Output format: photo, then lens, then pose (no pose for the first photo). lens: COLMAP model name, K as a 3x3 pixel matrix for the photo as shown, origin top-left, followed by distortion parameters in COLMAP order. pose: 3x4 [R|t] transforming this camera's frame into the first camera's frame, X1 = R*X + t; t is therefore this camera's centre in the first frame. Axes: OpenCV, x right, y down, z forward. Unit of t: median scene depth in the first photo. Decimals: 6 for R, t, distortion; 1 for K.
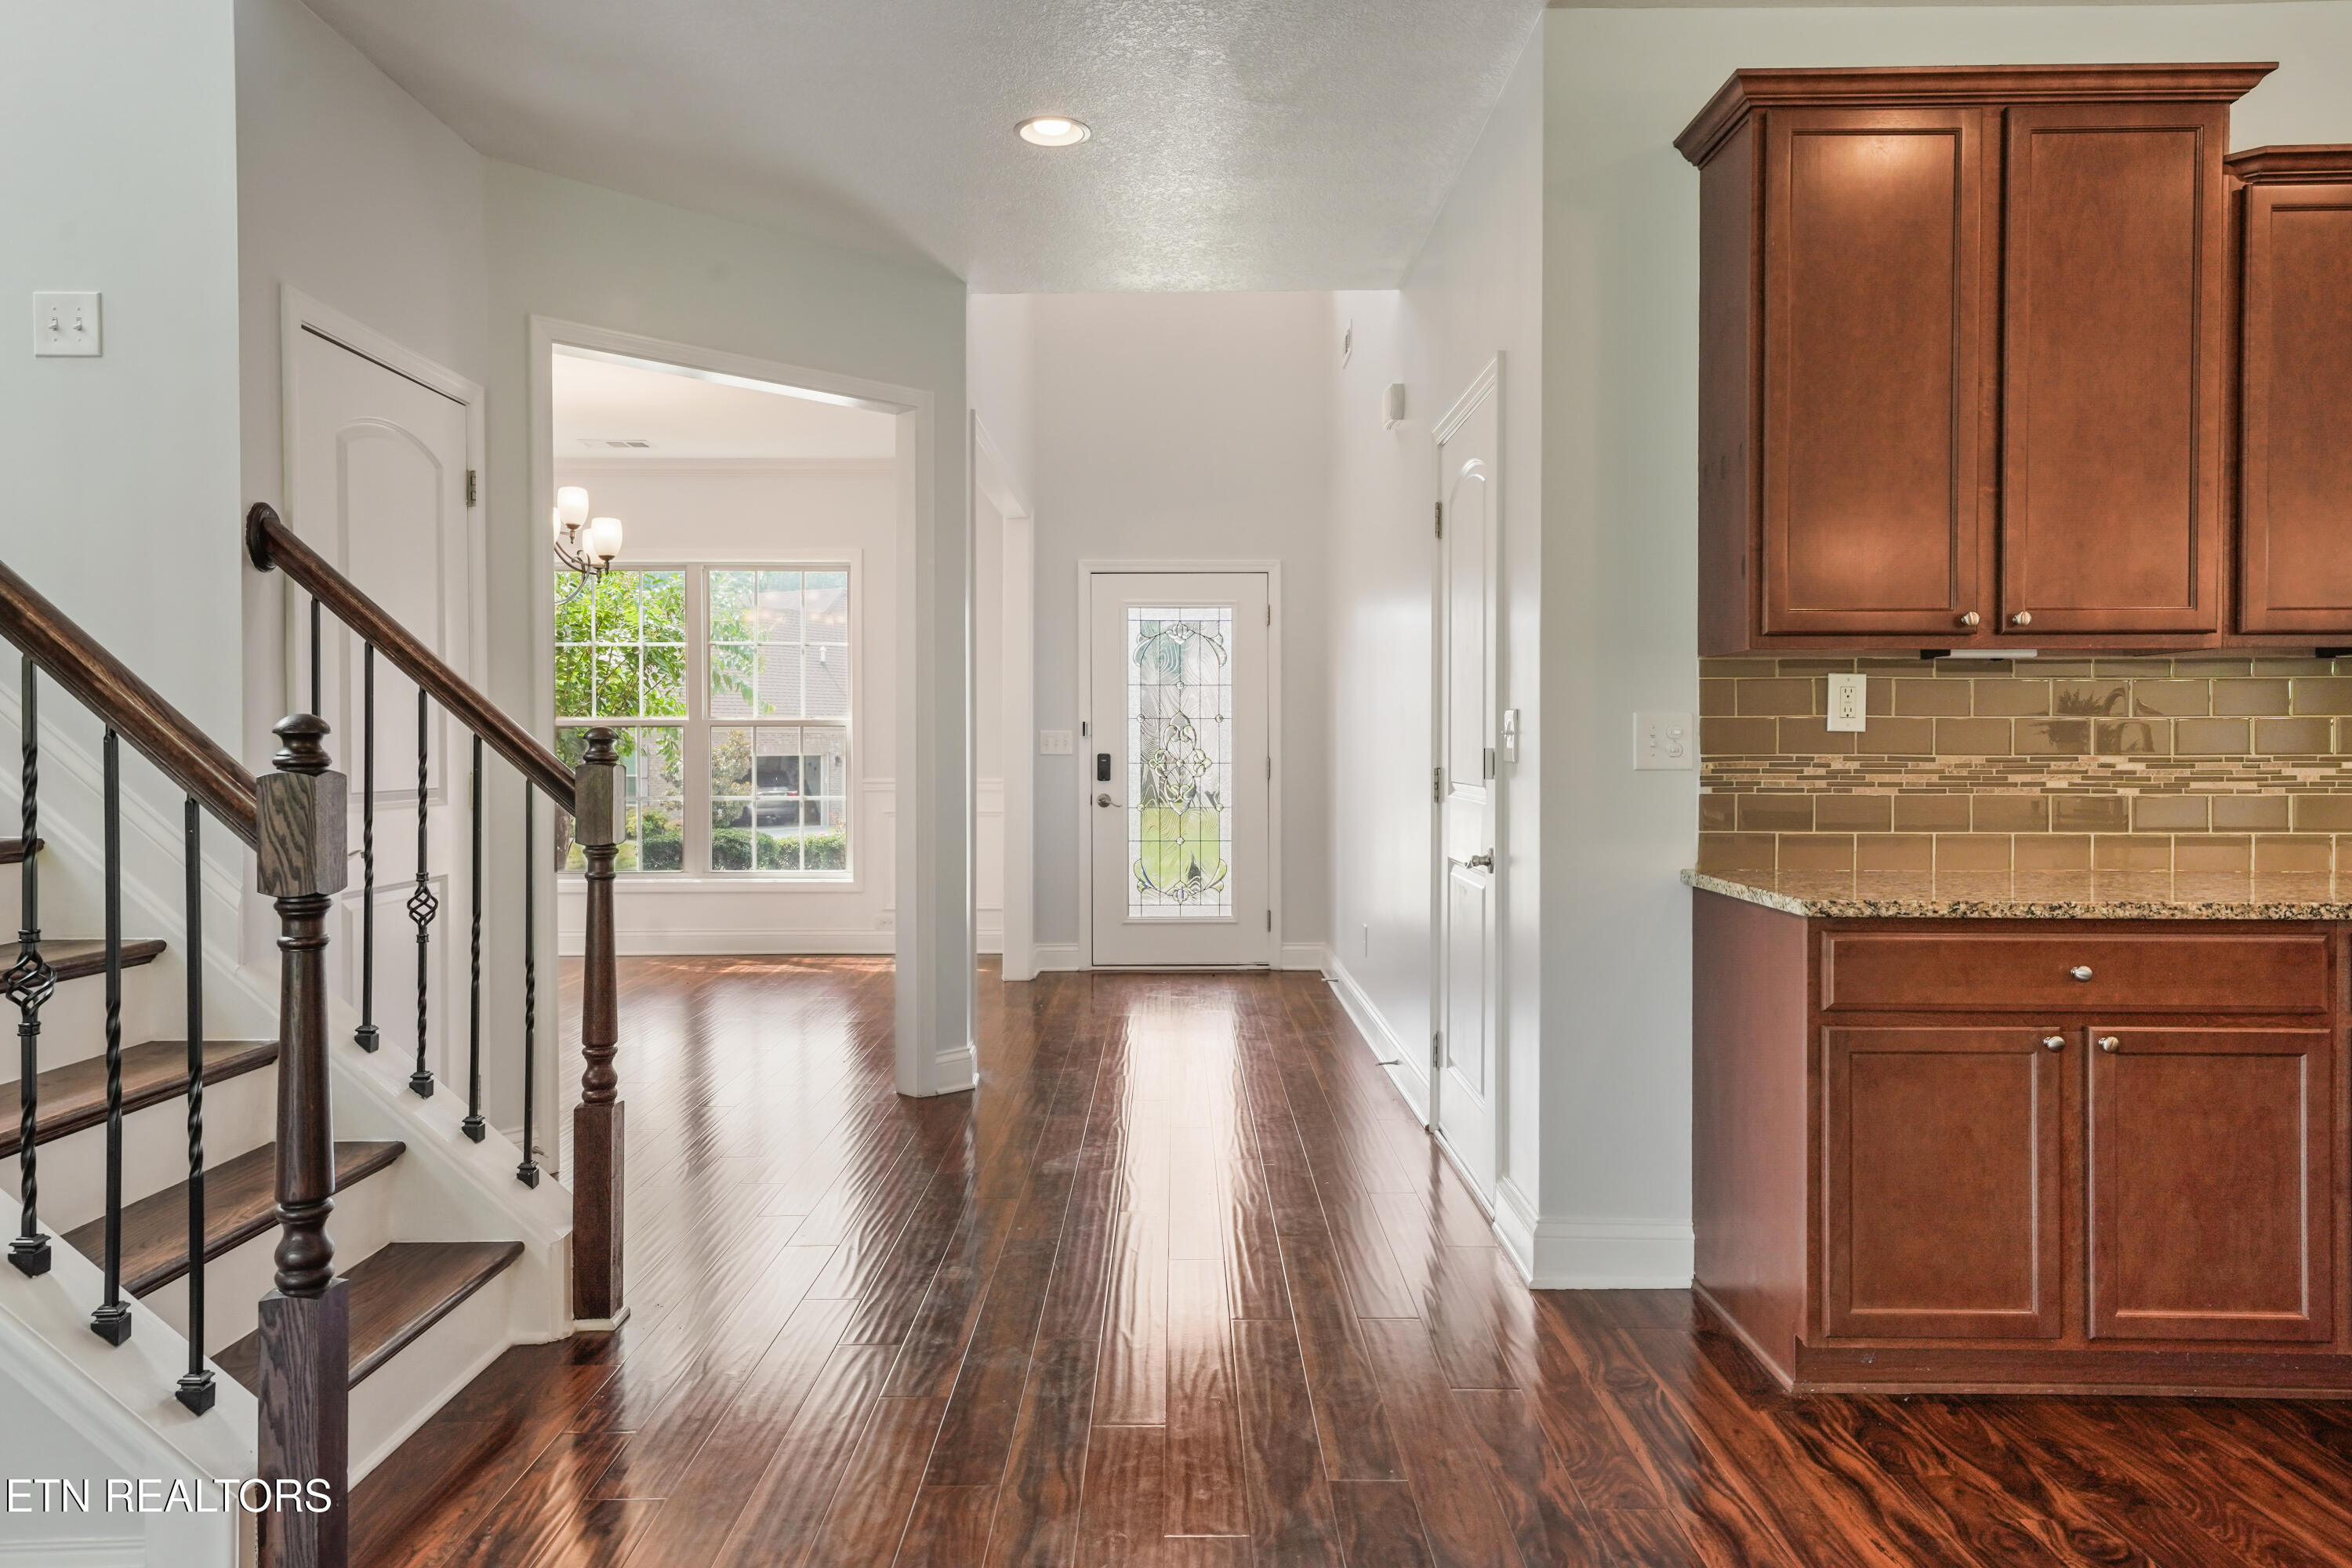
lens RADIAL K [[1537.5, 0, 1173.6], [0, 1537.5, 758.5], [0, 0, 1]] dist [0.029977, 0.000393]
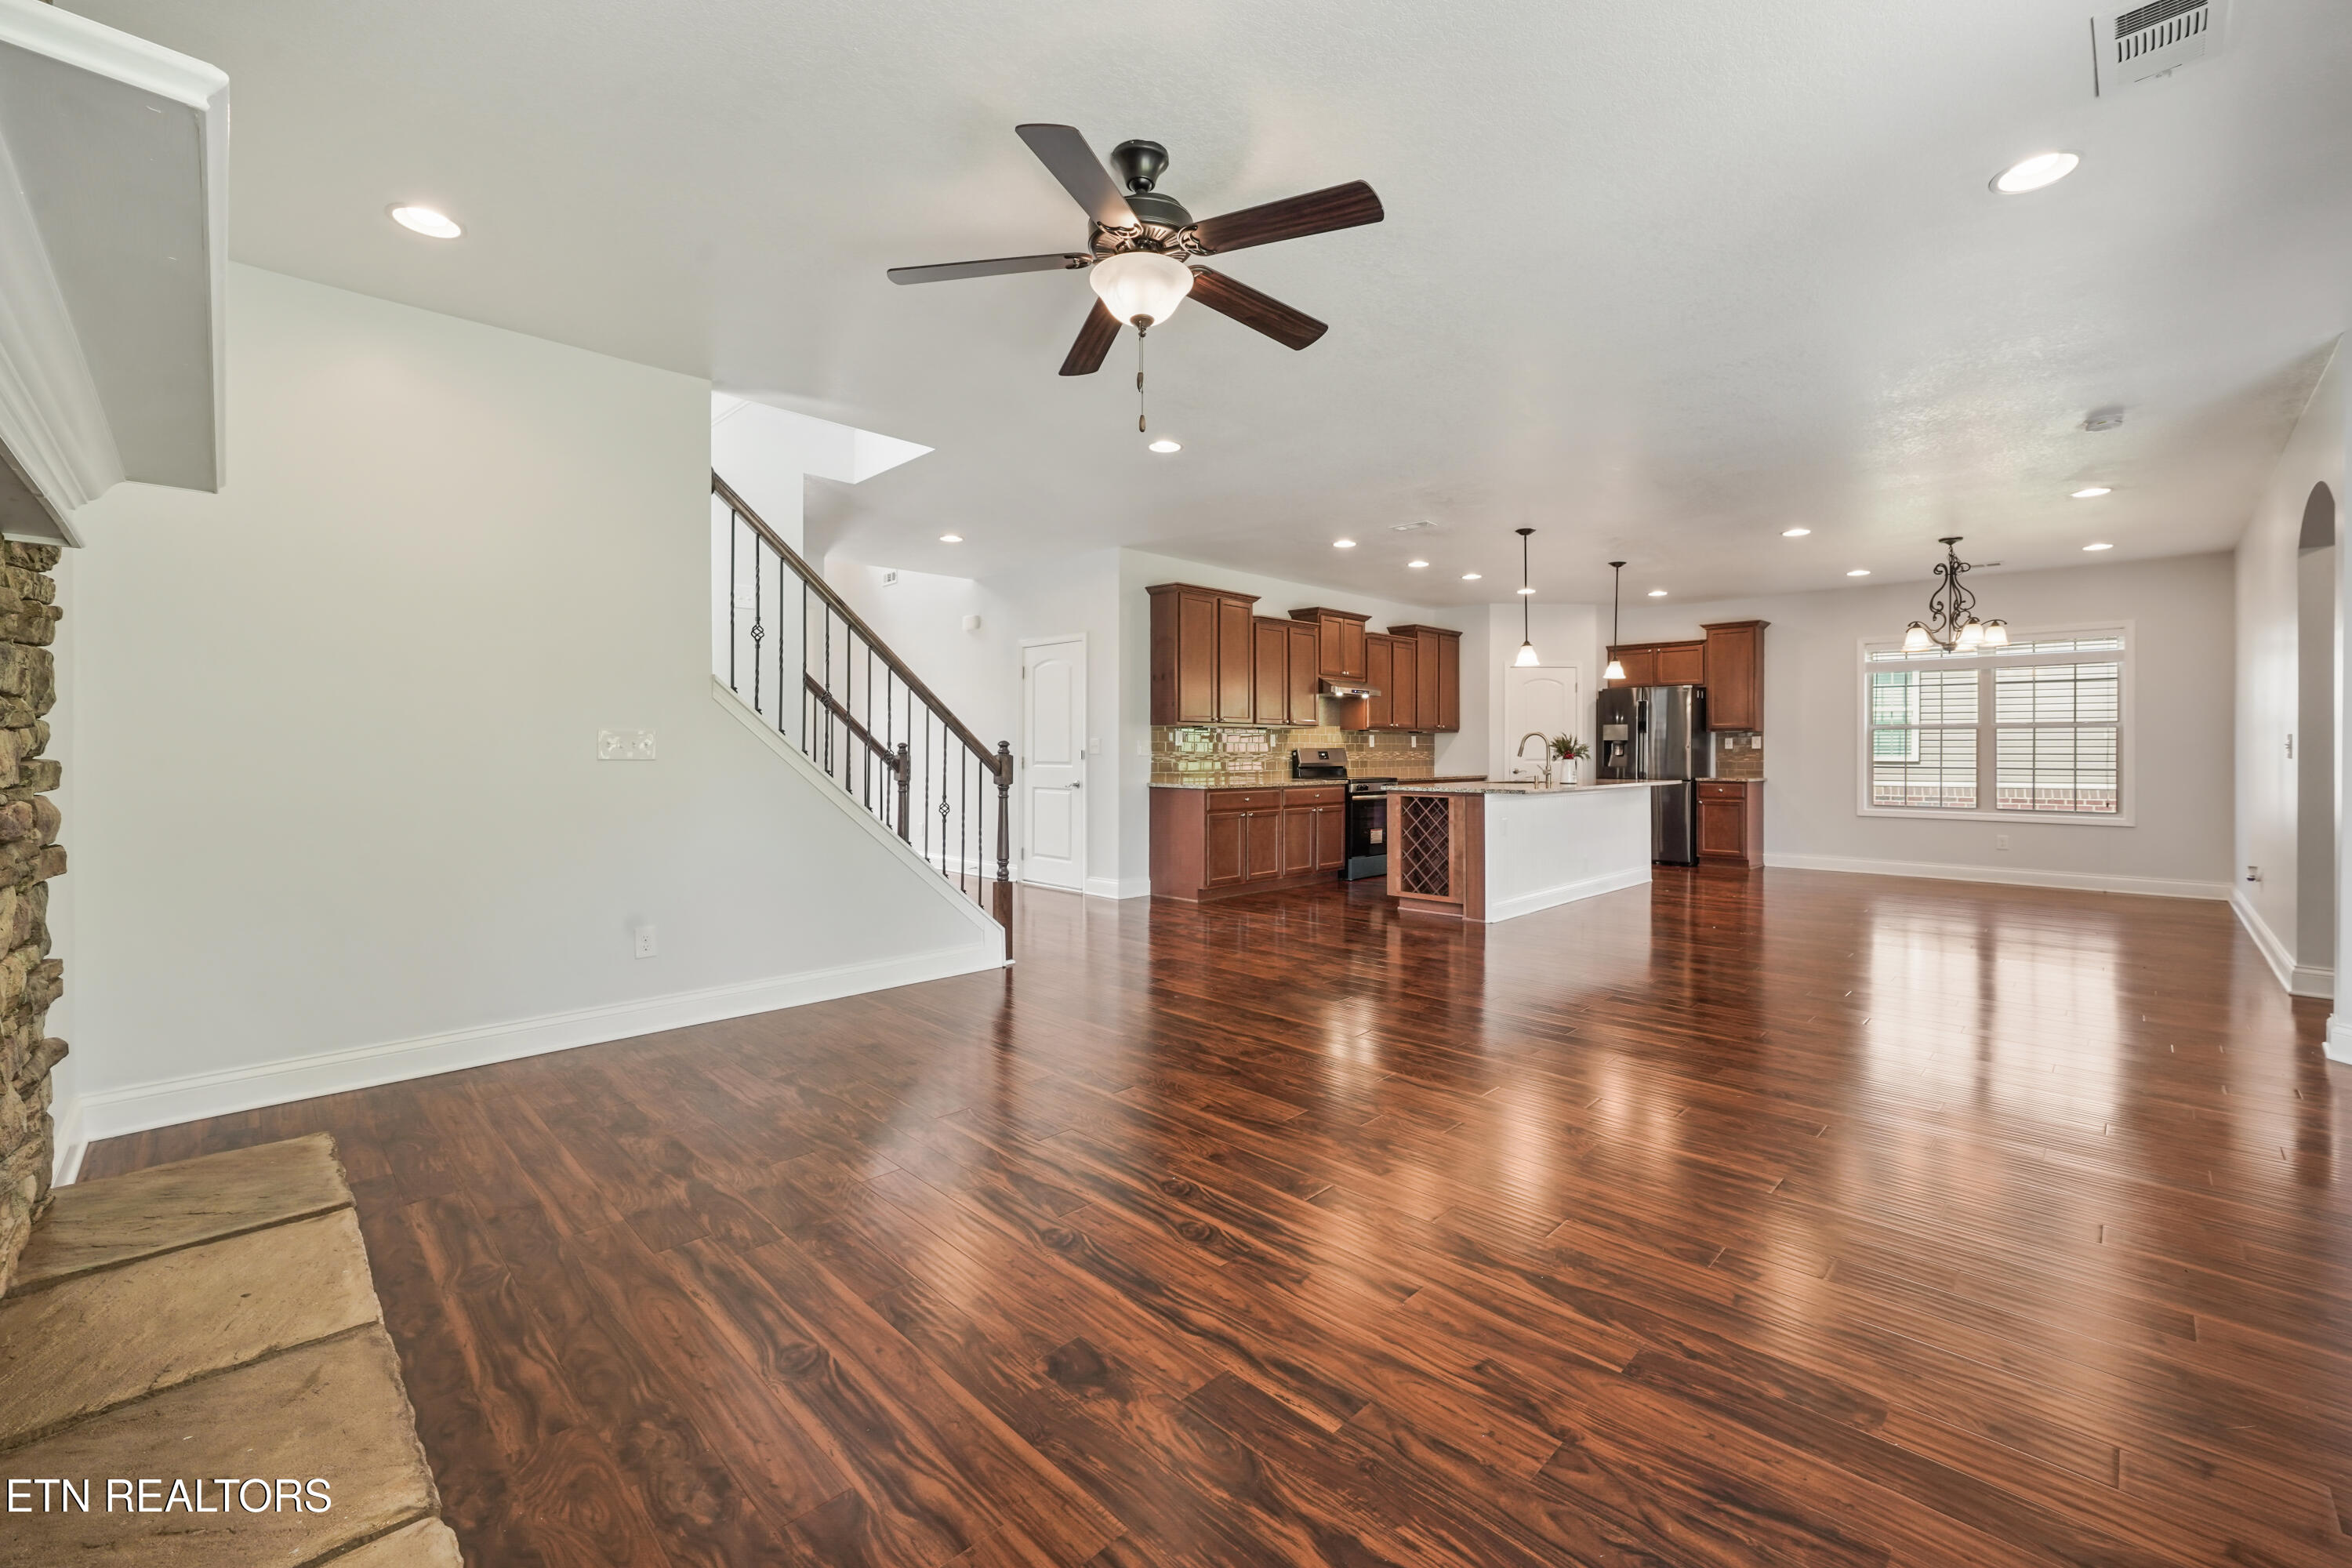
lens RADIAL K [[962.8, 0, 1167.3], [0, 962.8, 752.6], [0, 0, 1]] dist [-0.012911, -0.000010]
pose [[0.714330, 0.001167, 0.699808, -1.519906], [0.003760, 0.999978, -0.005506, 0.014709], [-0.699798, 0.006564, 0.714310, -0.831851]]
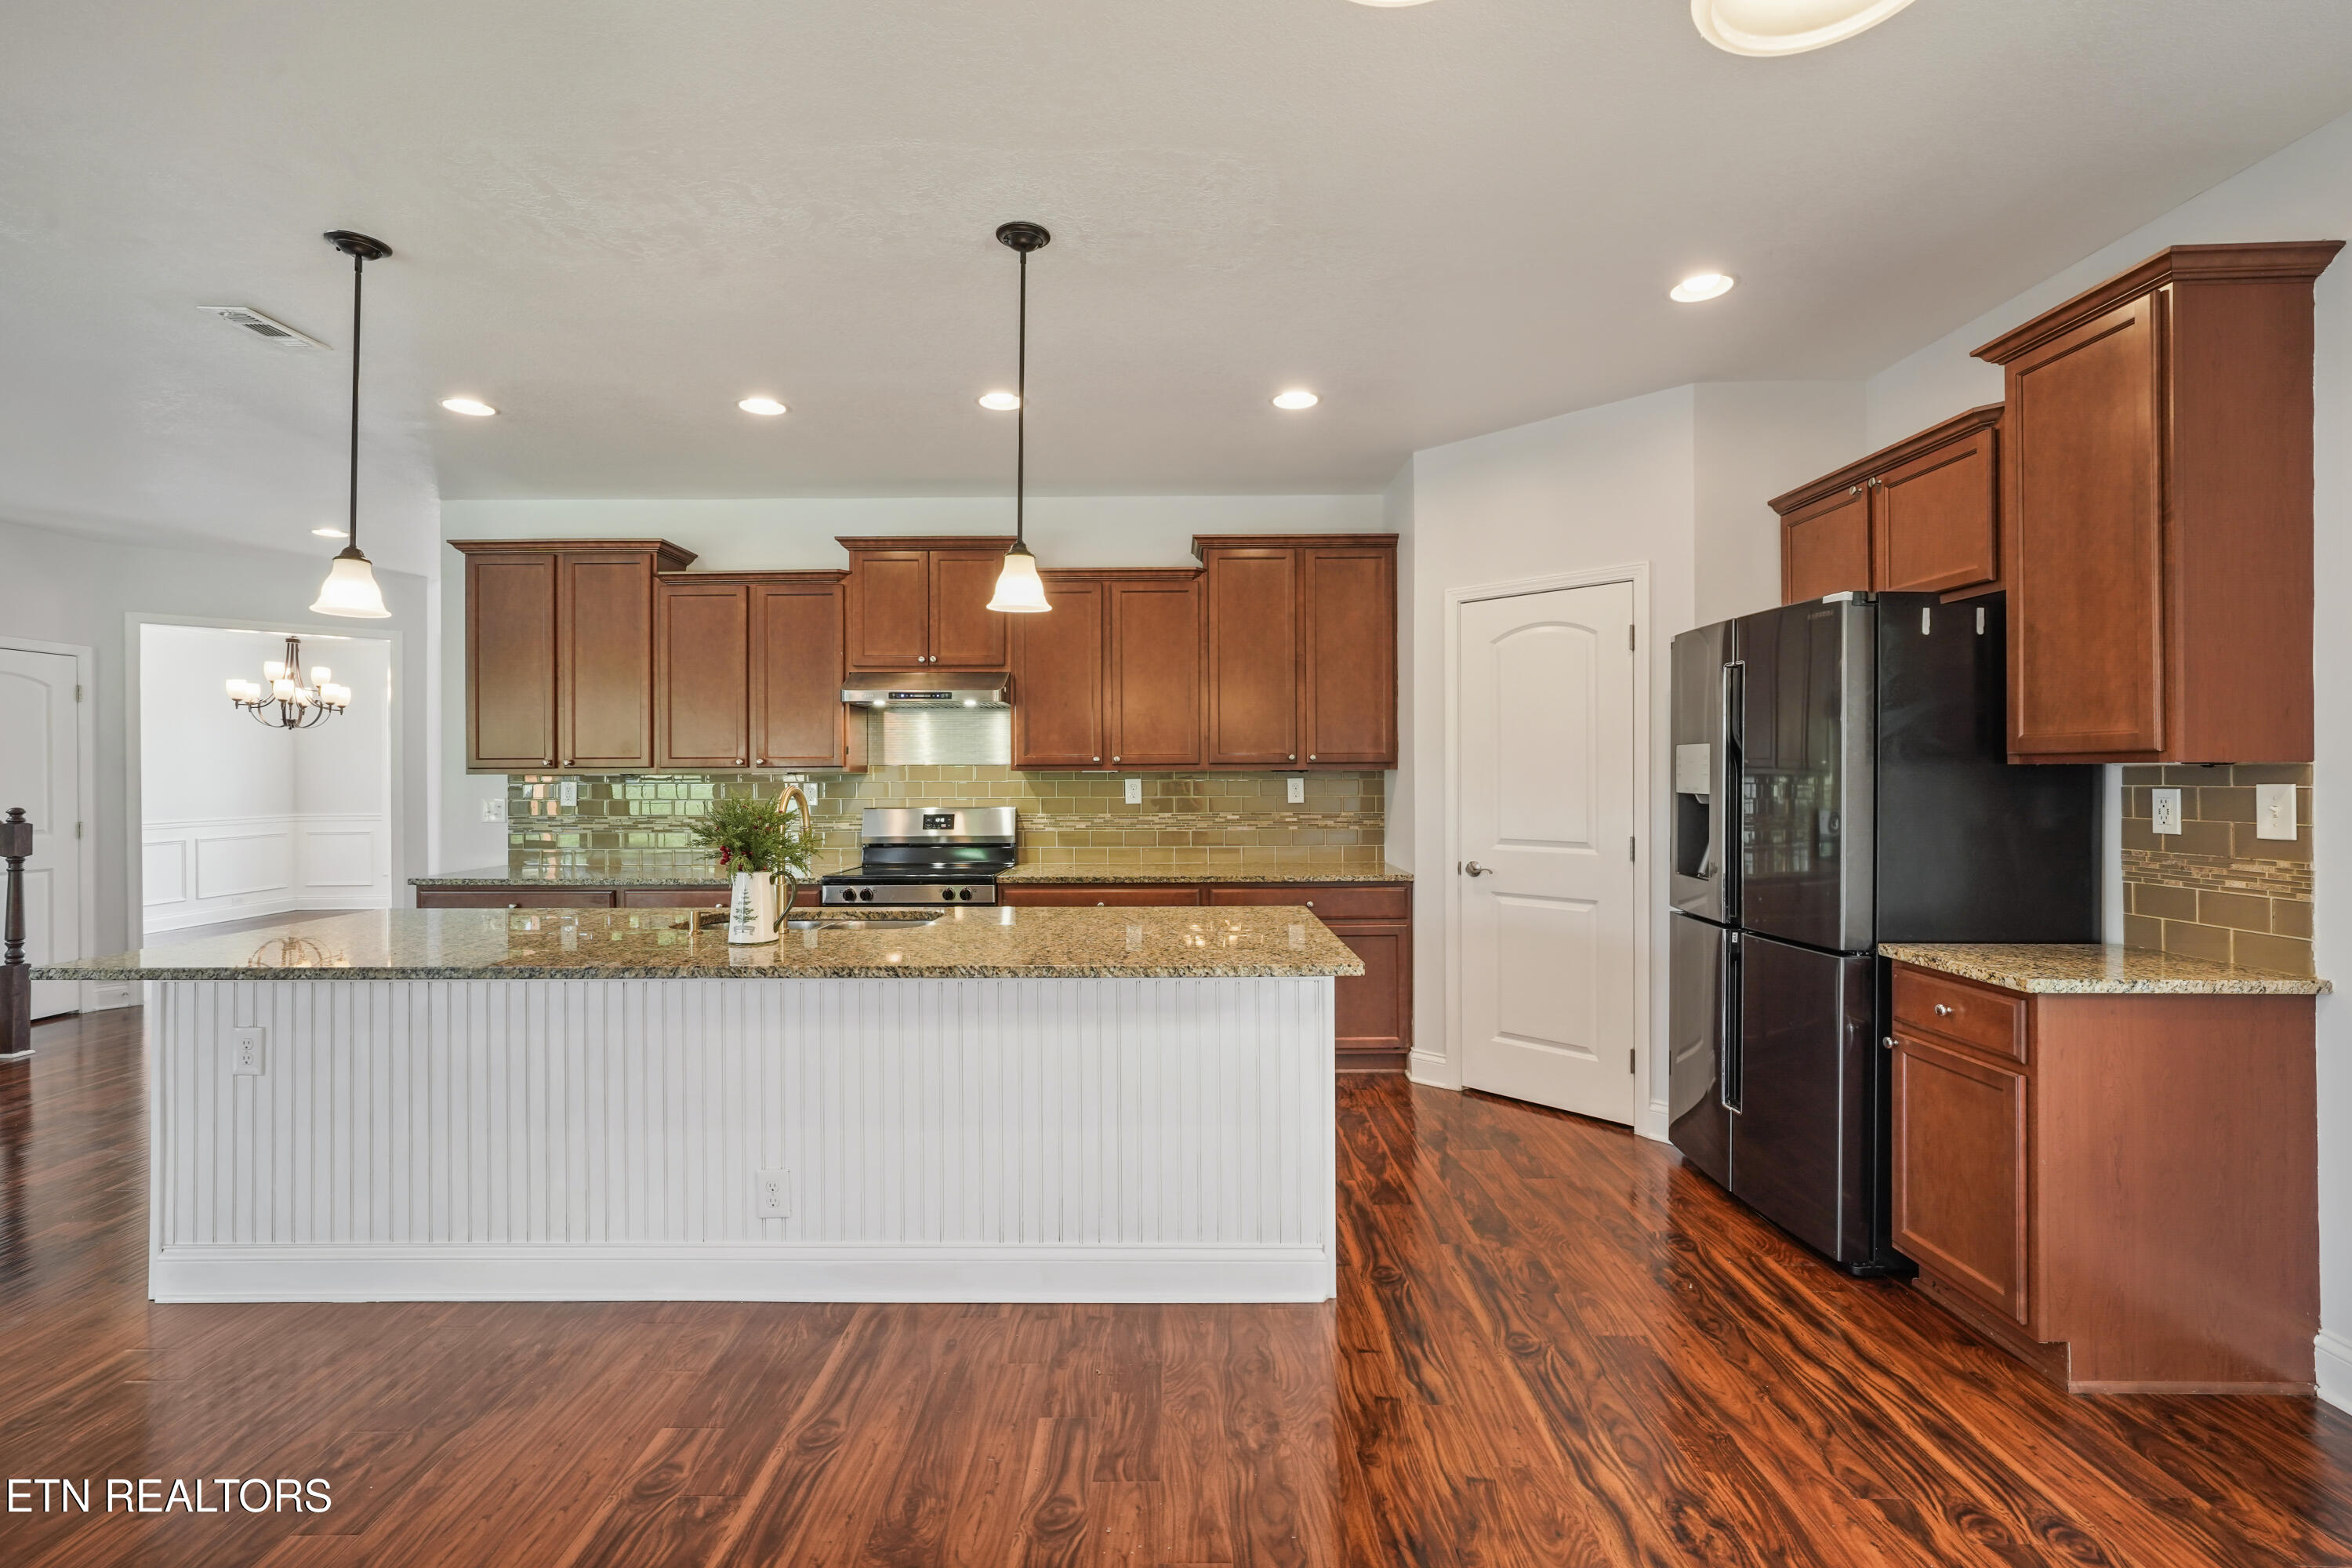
lens RADIAL K [[1030.9, 0, 1174.4], [0, 1030.9, 772.2], [0, 0, 1]] dist [-0.001624, -0.000332]
pose [[0.999980, -0.003009, -0.005510, 1.643632], [0.002952, 0.999943, -0.010253, -0.060649], [0.005541, 0.010237, 0.999932, -0.664419]]
